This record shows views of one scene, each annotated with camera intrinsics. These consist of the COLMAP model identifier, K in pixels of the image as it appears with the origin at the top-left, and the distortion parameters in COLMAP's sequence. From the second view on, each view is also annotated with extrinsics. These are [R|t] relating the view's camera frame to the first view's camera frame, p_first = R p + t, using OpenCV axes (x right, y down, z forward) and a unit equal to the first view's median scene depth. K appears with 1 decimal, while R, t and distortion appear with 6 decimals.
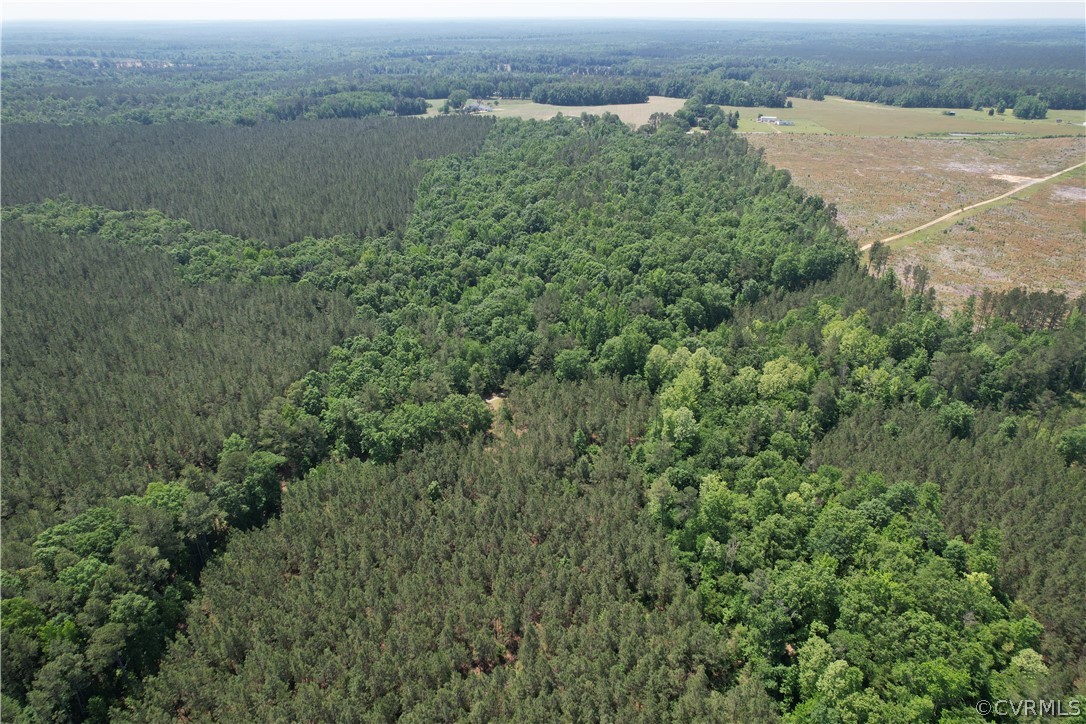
lens RADIAL K [[693.3, 0, 544.7], [0, 693.3, 357.8], [0, 0, 1]] dist [-0.078706, 0.067464]
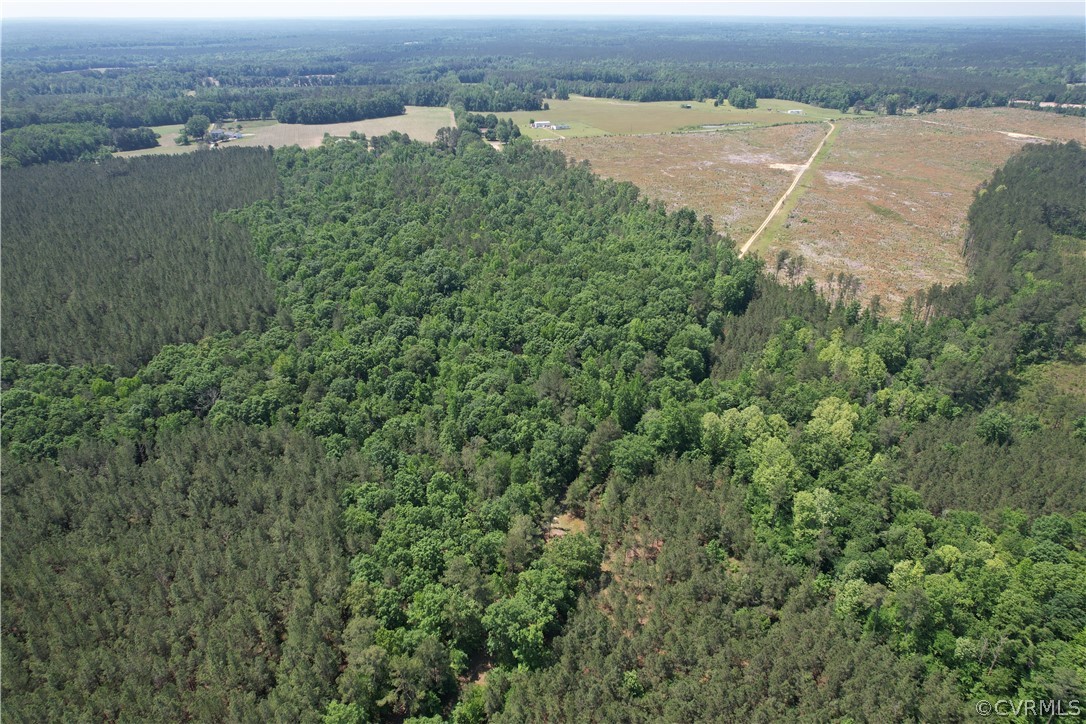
lens RADIAL K [[693.3, 0, 543.3], [0, 693.3, 360.4], [0, 0, 1]] dist [-0.078706, 0.067464]
pose [[0.911010, -0.189547, 0.366241, -0.098377], [0.187586, 0.981380, 0.041296, -0.045591], [-0.367249, 0.031081, 0.929603, 0.064891]]
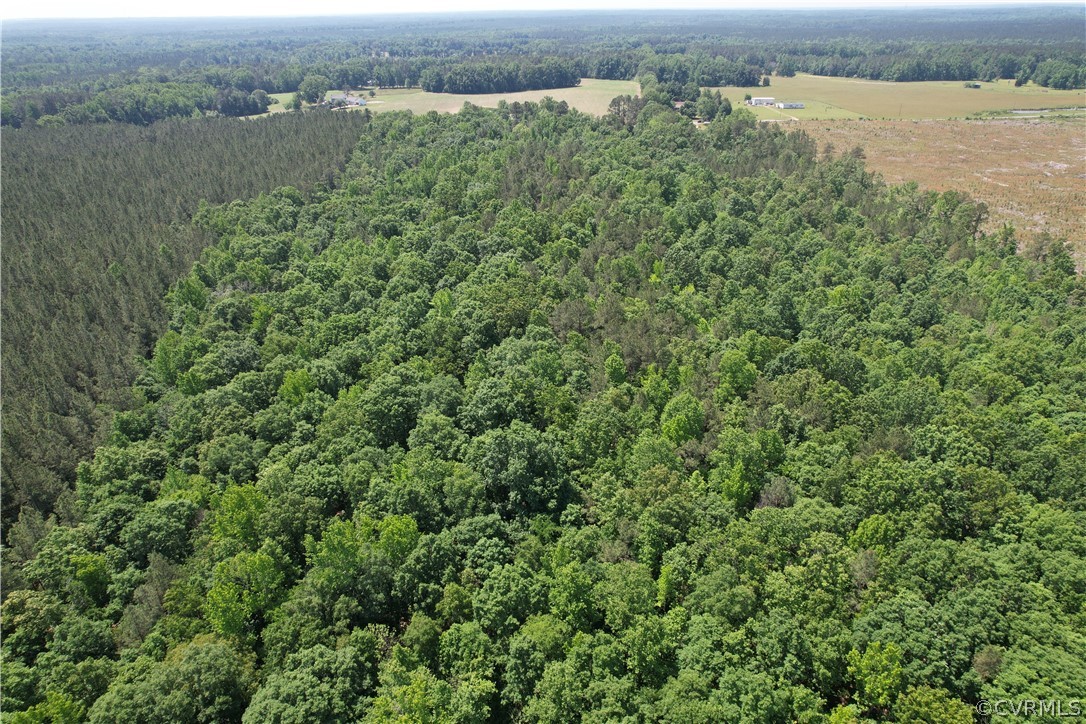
lens RADIAL K [[693.3, 0, 545.0], [0, 693.3, 367.7], [0, 0, 1]] dist [-0.078706, 0.067464]
pose [[0.986869, -0.086821, 0.136206, -0.016282], [0.084287, 0.996146, 0.024273, -0.099936], [-0.137789, -0.012474, 0.990383, 0.296873]]
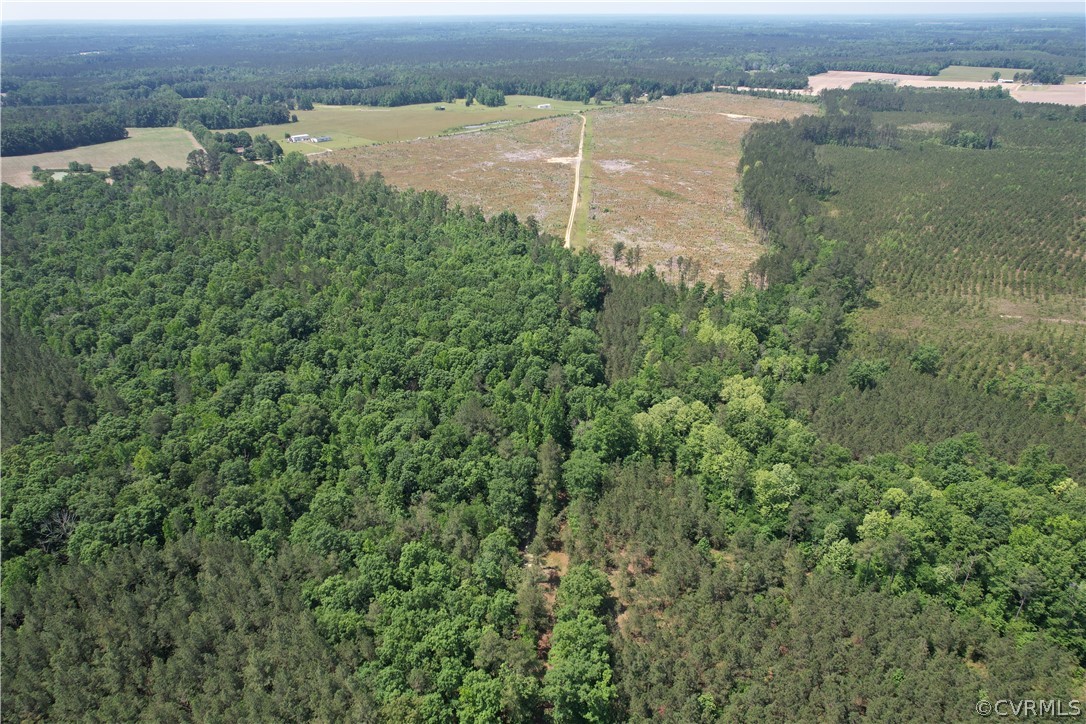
lens RADIAL K [[693.3, 0, 545.2], [0, 693.3, 361.9], [0, 0, 1]] dist [-0.078706, 0.067464]
pose [[0.687373, -0.337347, 0.643207, -0.135534], [0.333998, 0.933212, 0.132515, -0.068075], [-0.644952, 0.123743, 0.754138, 0.105501]]
